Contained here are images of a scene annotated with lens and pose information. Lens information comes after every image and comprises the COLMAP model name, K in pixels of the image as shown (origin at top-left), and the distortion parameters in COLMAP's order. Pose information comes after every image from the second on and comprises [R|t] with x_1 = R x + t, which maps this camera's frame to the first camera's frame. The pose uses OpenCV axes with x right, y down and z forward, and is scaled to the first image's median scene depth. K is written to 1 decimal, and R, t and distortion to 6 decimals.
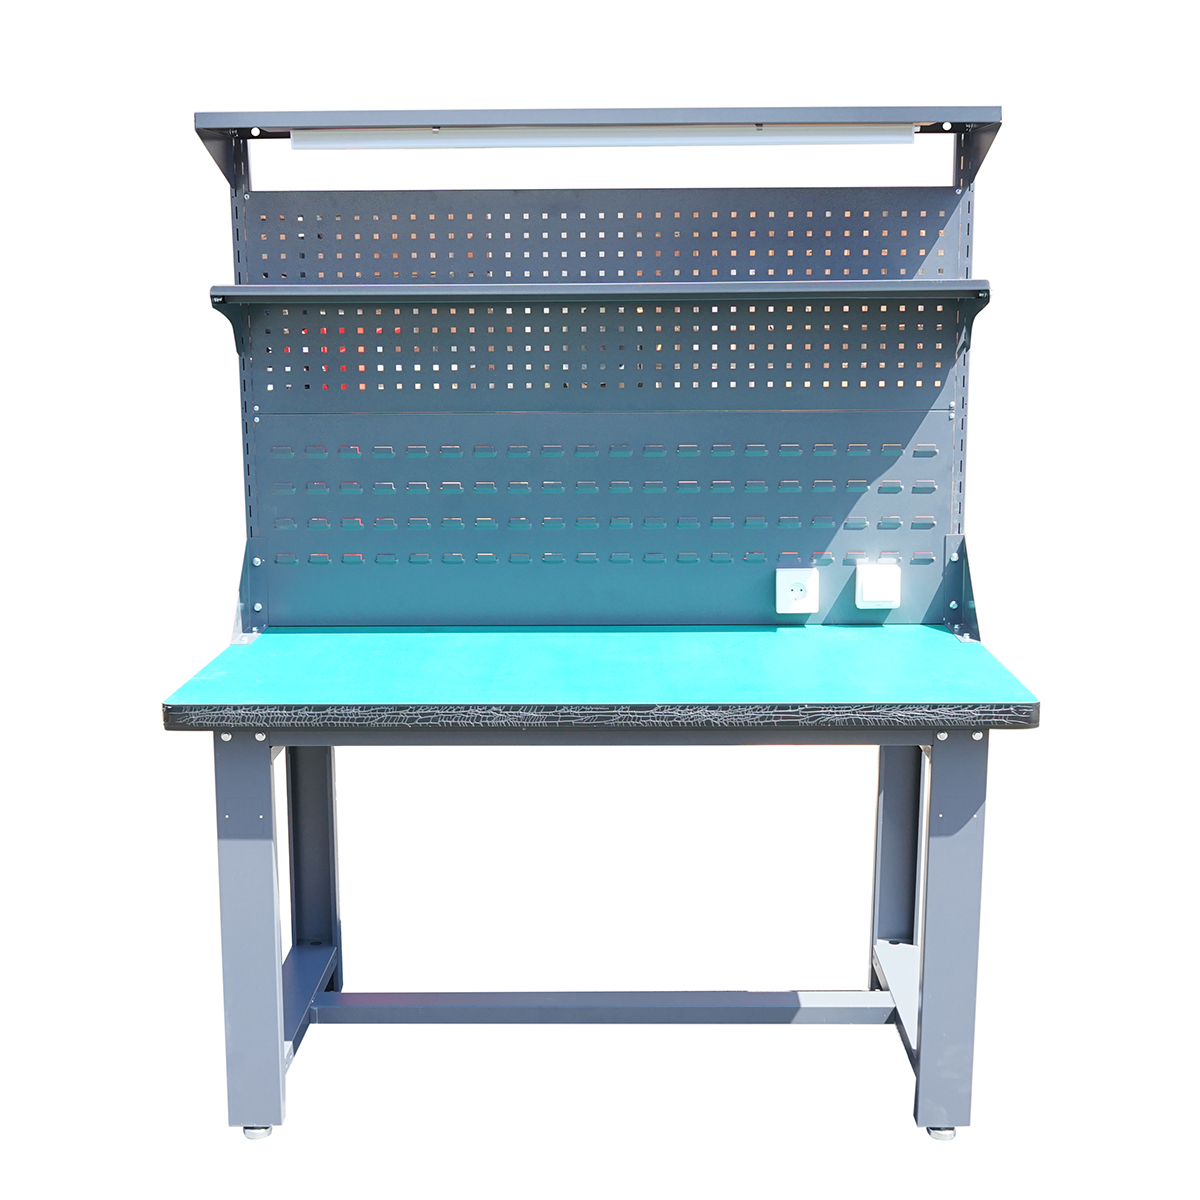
lens RADIAL K [[1619.4, 0, 578.7], [0, 1619.4, 572.0], [0, 0, 1]] dist [0.005226, -0.296324]
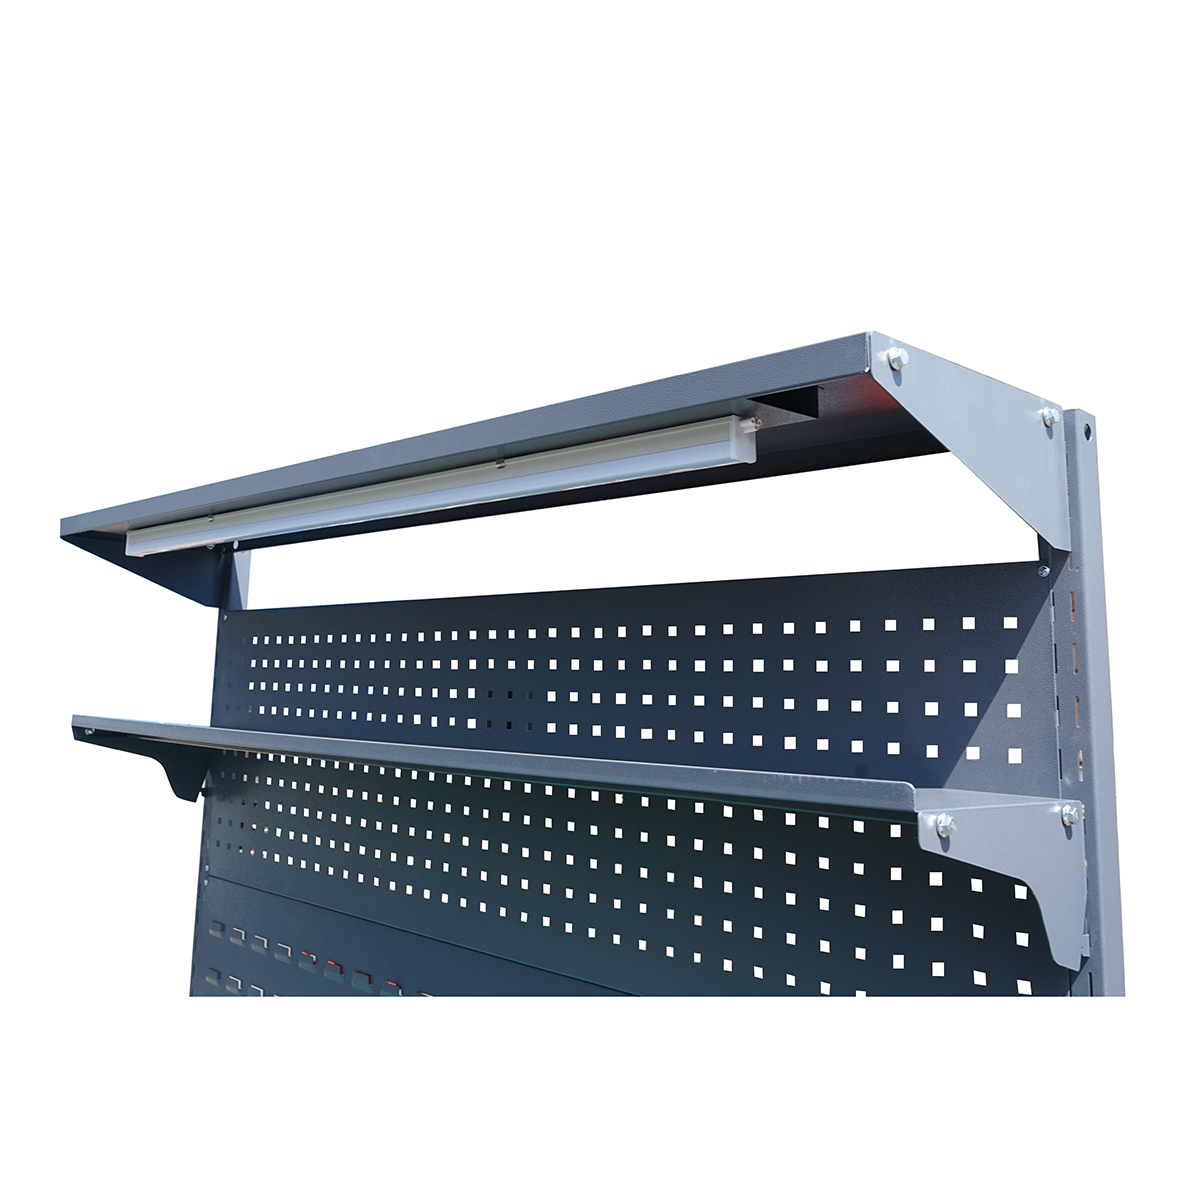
lens RADIAL K [[1189.0, 0, 474.6], [0, 1189.0, 488.4], [0, 0, 1]] dist [-0.005312, 0.001030]
pose [[0.673905, -0.097524, -0.732353, 0.363796], [-0.166454, 0.945723, -0.279108, -0.141857], [0.719823, 0.309995, 0.621094, 0.682397]]
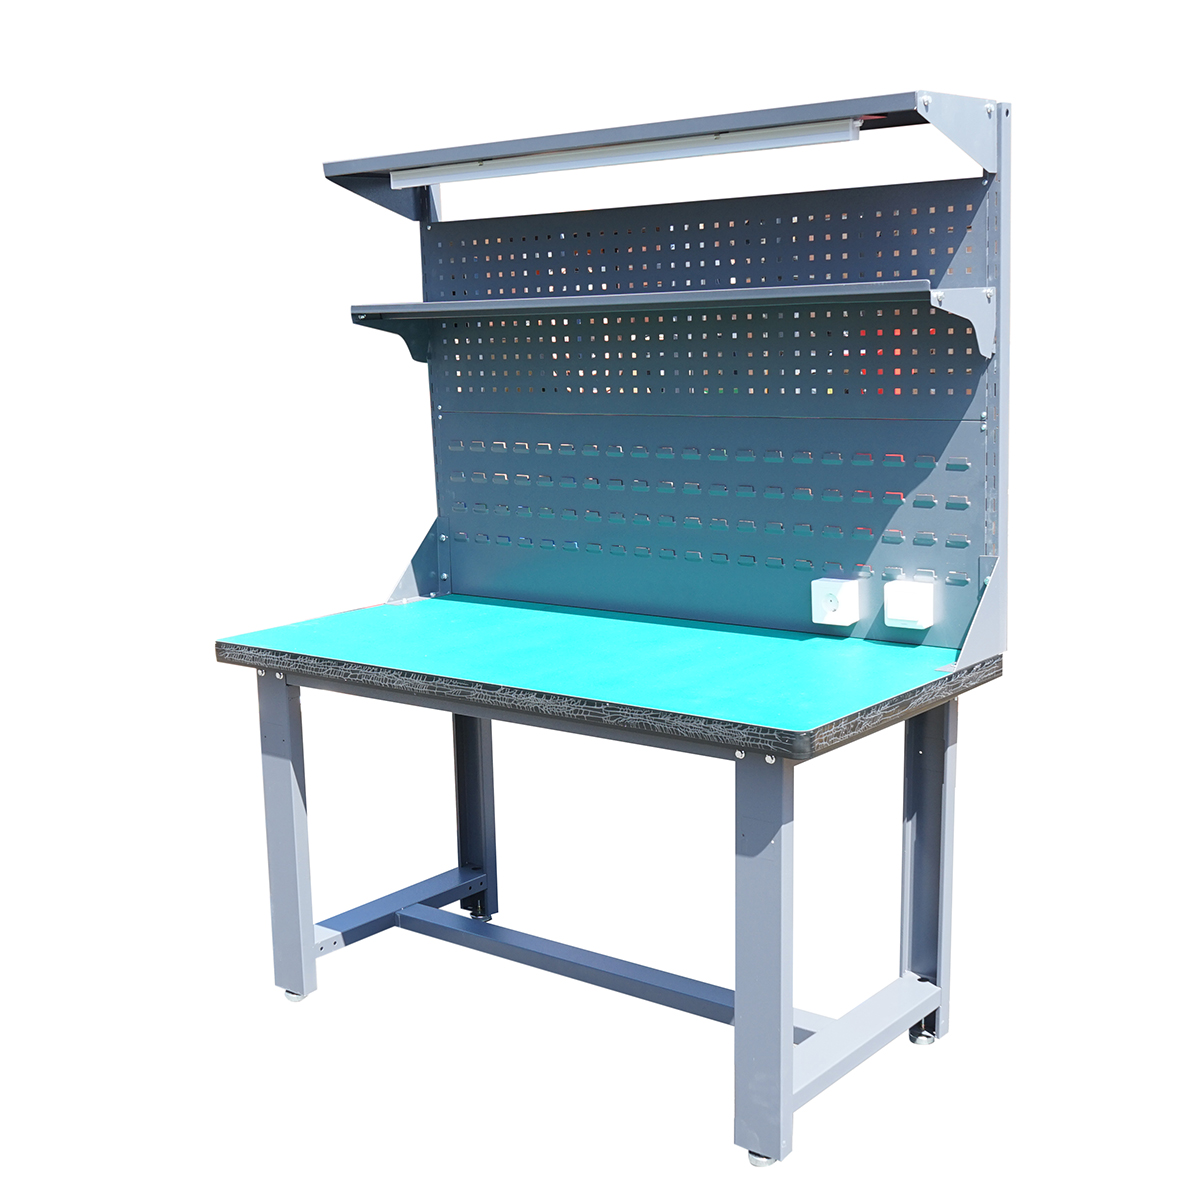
lens RADIAL K [[1593.2, 0, 600.0], [0, 1593.2, 600.0], [0, 0, 1]] dist [-0.034974, -0.010748]
pose [[0.798926, 0.087272, -0.595064, 0.612243], [-0.069613, 0.996184, 0.052638, -0.031336], [0.597387, -0.000630, 0.801953, 0.146125]]
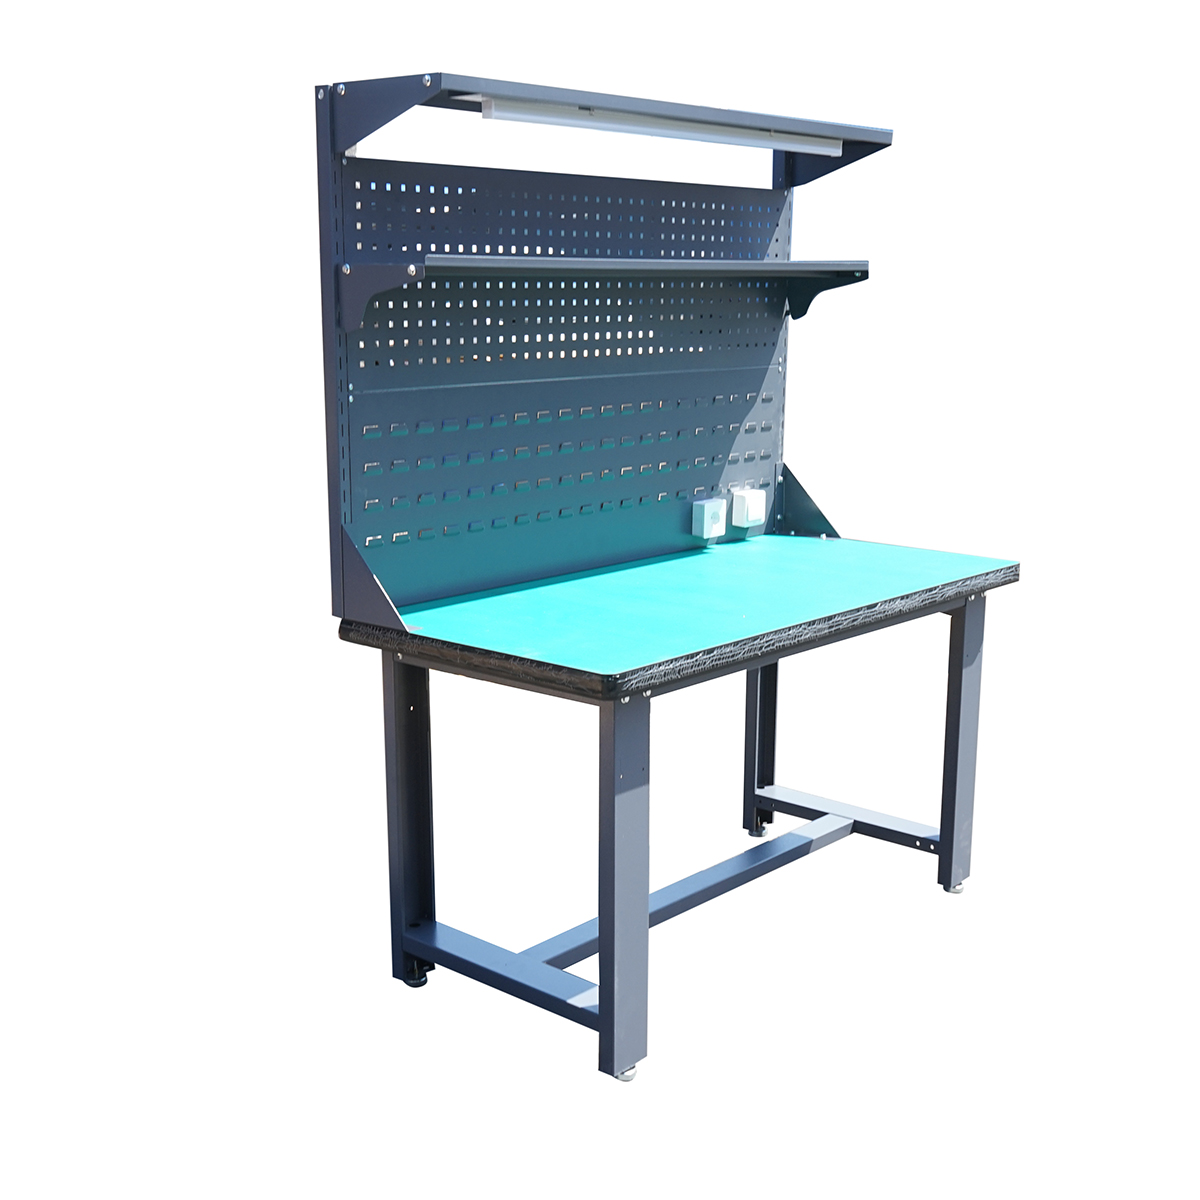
lens RADIAL K [[1593.2, 0, 600.0], [0, 1593.2, 600.0], [0, 0, 1]] dist [-0.034974, -0.010748]
pose [[0.645191, -0.143171, 0.750487, -0.844926], [0.113229, 0.989356, 0.091399, -0.047784], [-0.755584, 0.026007, 0.654535, 0.292488]]
